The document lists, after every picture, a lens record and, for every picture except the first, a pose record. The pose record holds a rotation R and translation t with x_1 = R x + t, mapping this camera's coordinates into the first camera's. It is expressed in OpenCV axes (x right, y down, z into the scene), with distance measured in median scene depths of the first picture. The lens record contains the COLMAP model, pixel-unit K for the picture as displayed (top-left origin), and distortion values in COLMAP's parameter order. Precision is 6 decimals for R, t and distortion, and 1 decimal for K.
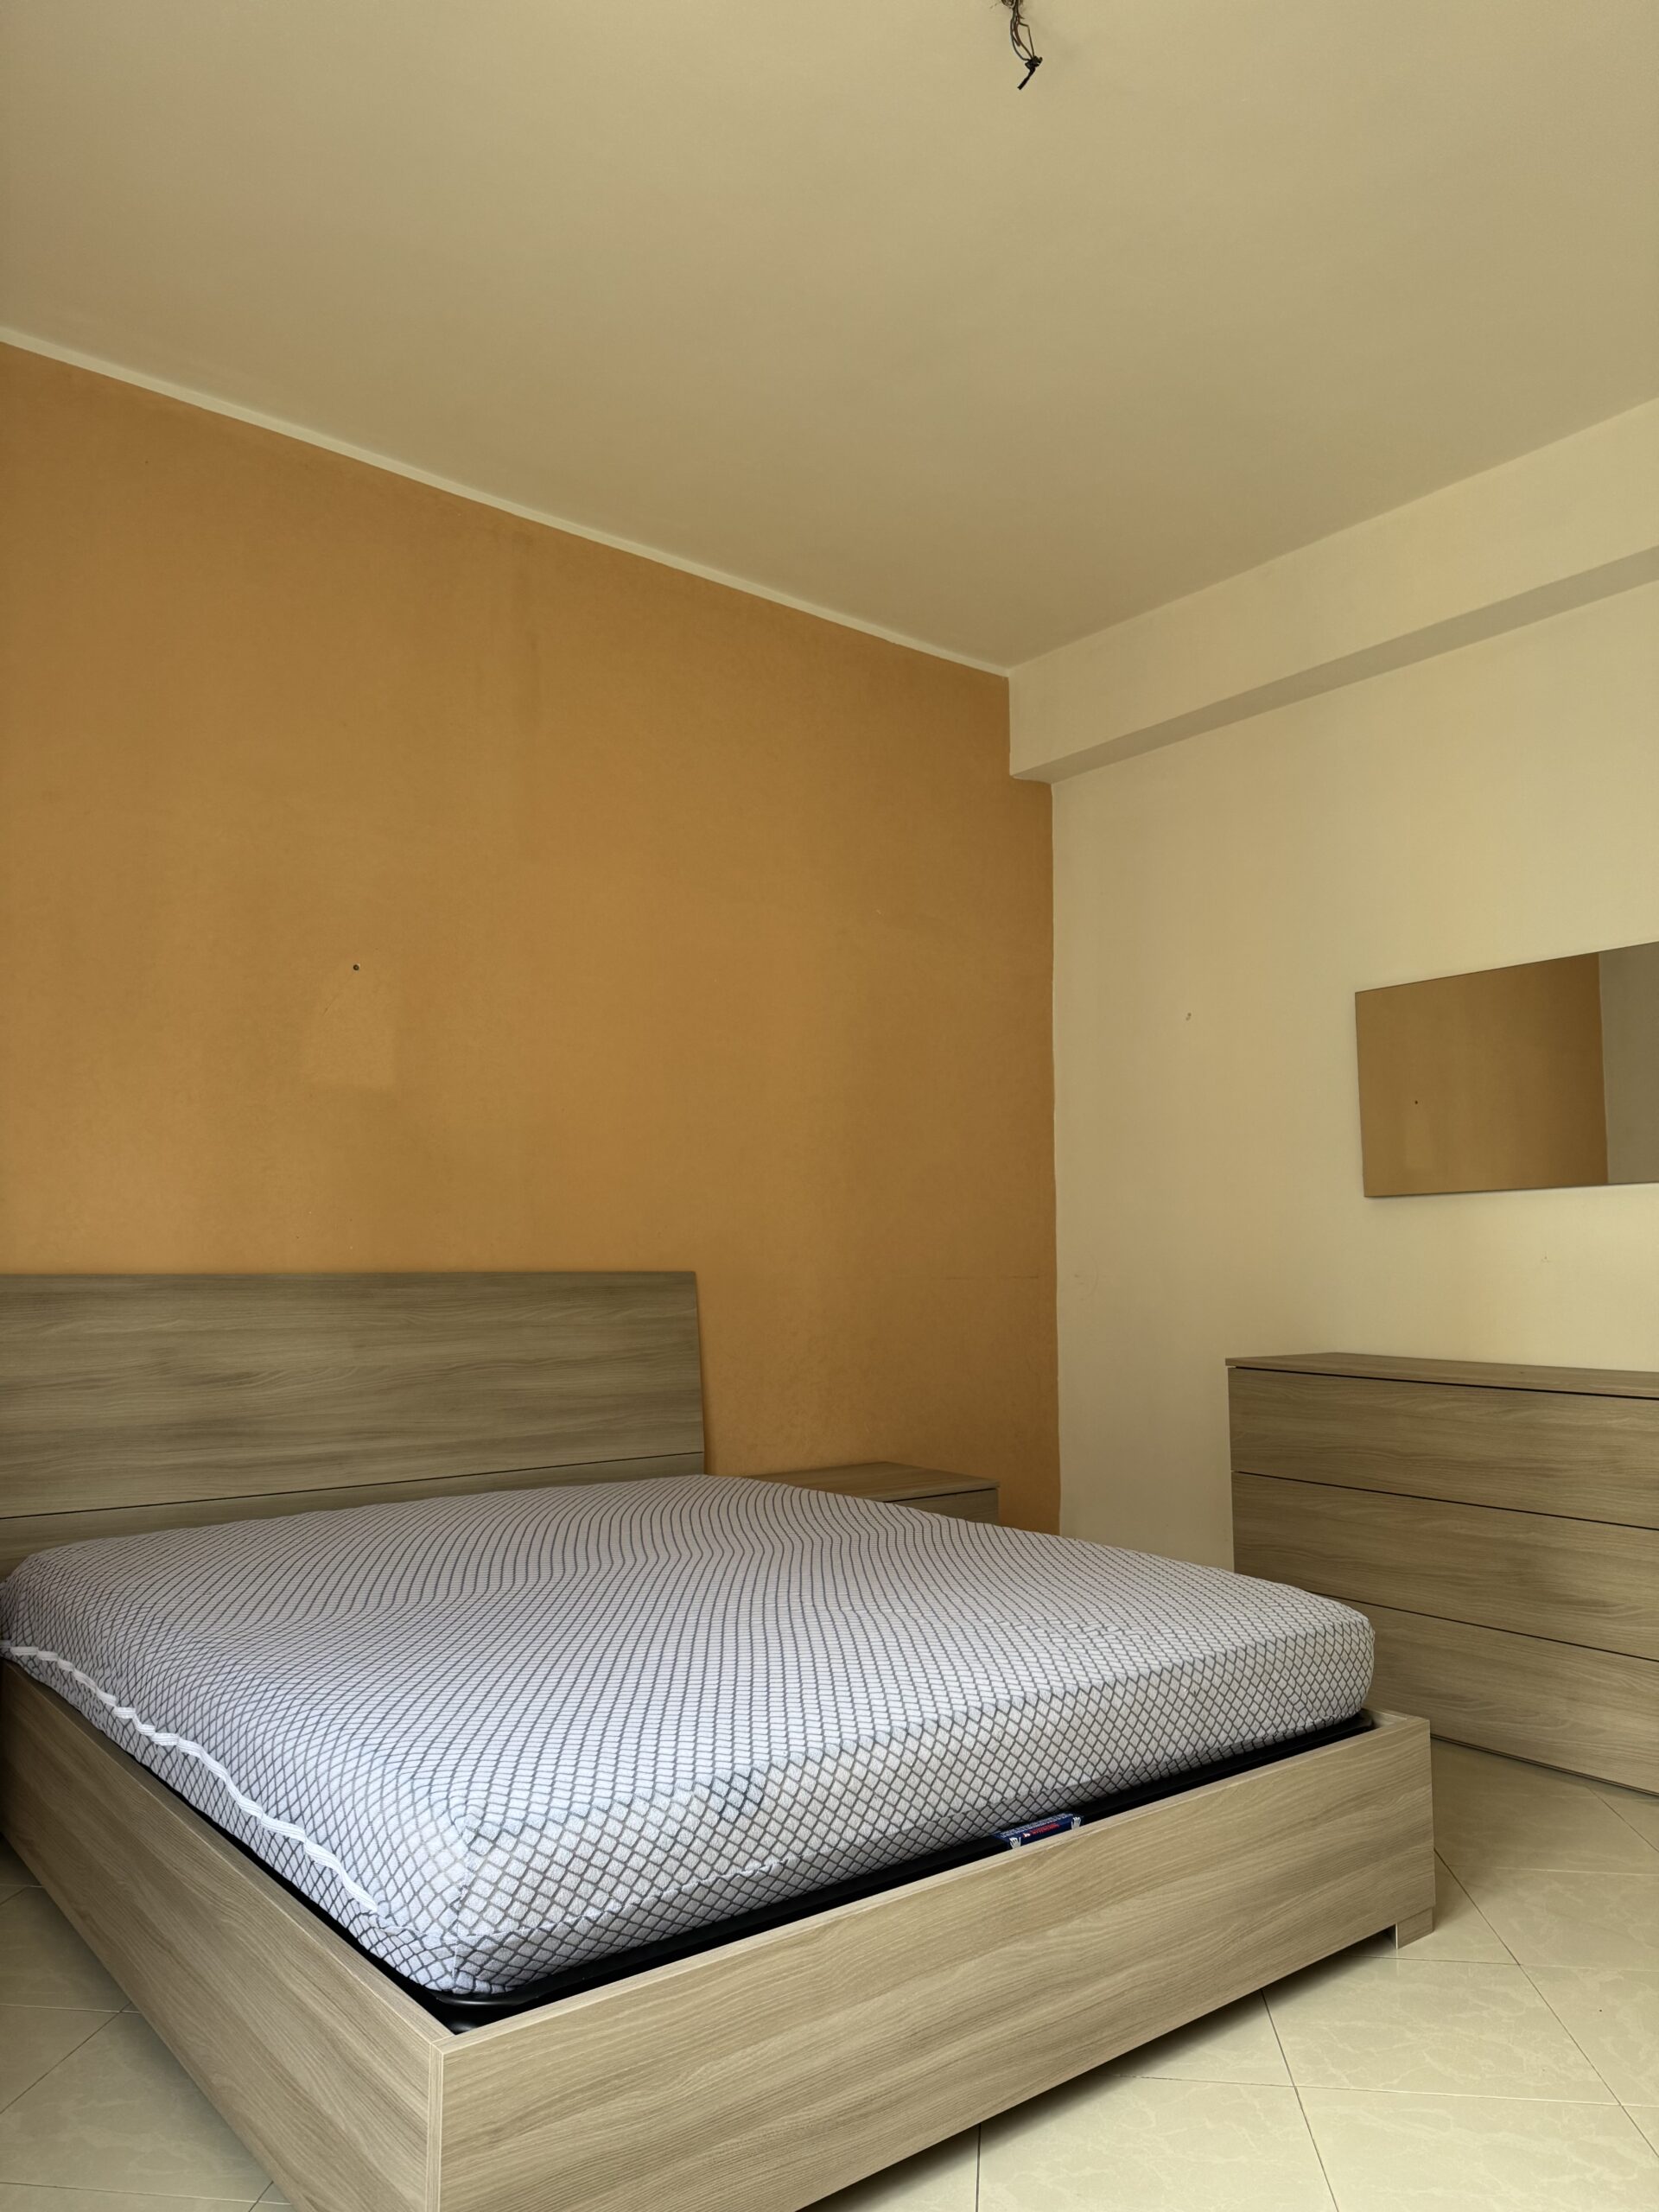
lens RADIAL K [[1551.9, 0, 853.7], [0, 1551.9, 1108.9], [0, 0, 1]] dist [0.048321, -0.043273]
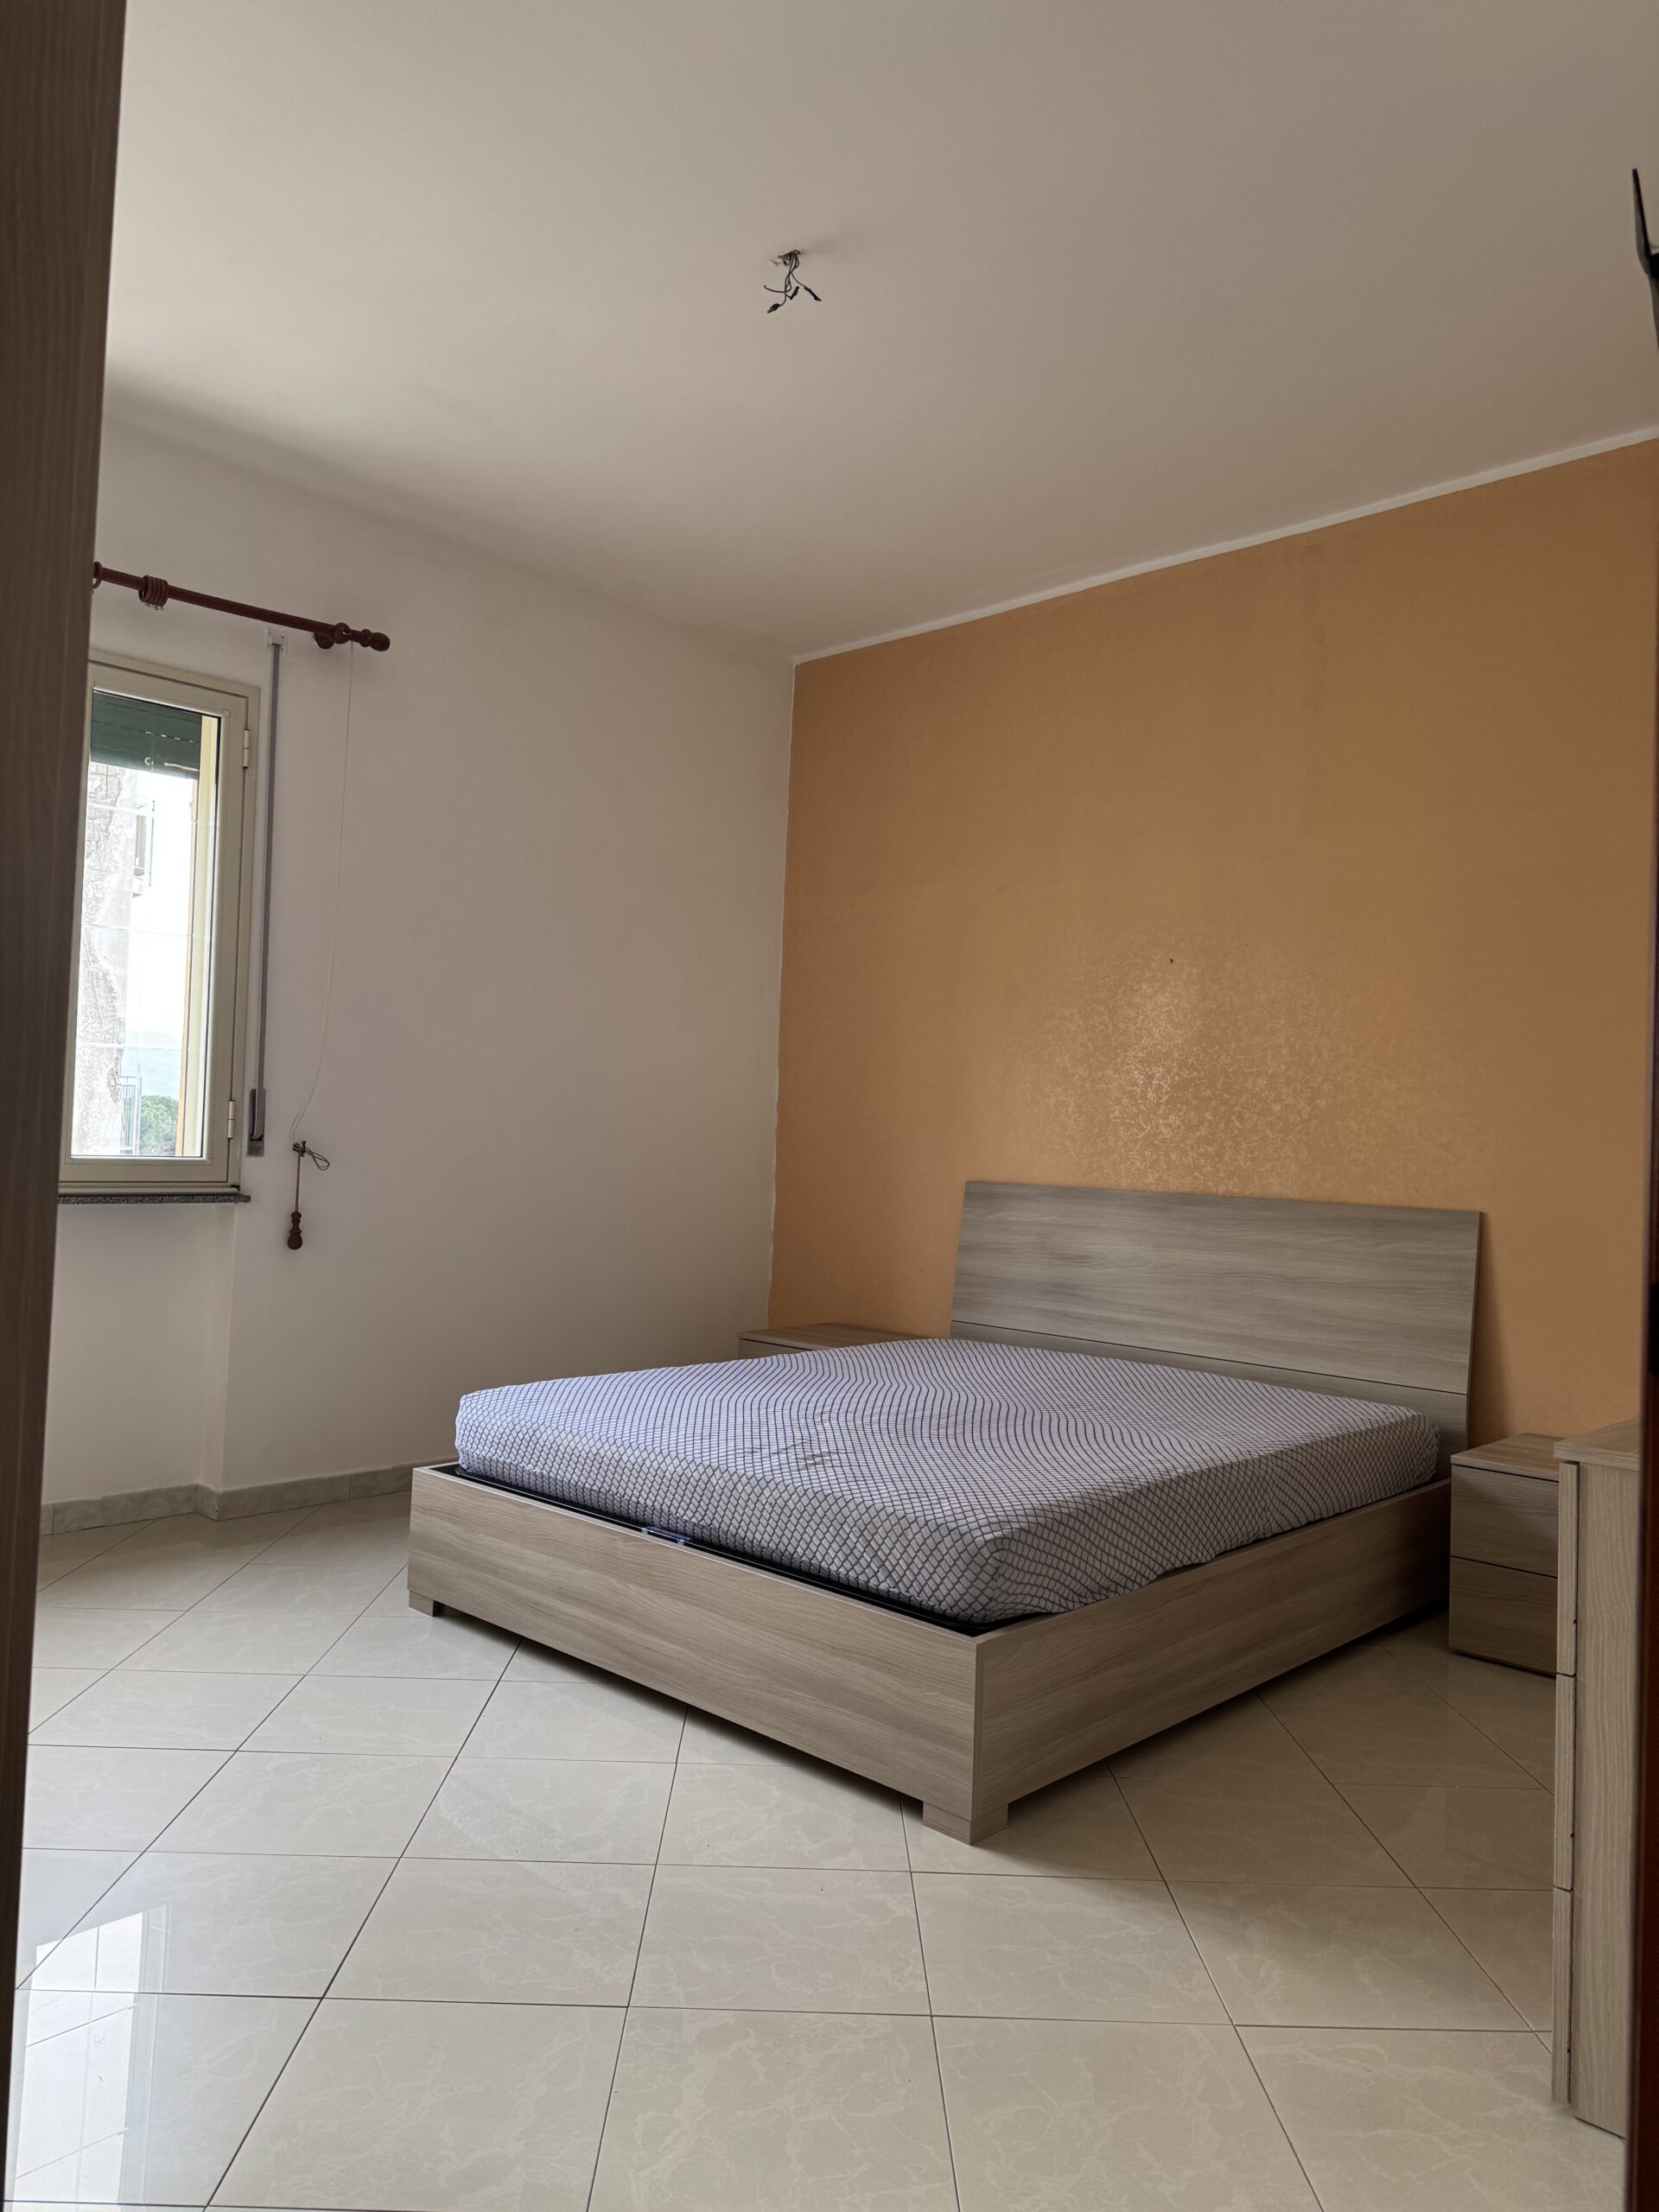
lens RADIAL K [[1551.9, 0, 853.7], [0, 1551.9, 1108.9], [0, 0, 1]] dist [0.048321, -0.043273]
pose [[0.143665, -0.018299, -0.989457, 1.385678], [0.051496, 0.998613, -0.010992, 0.051941], [0.988286, -0.049374, 0.144408, 0.806879]]
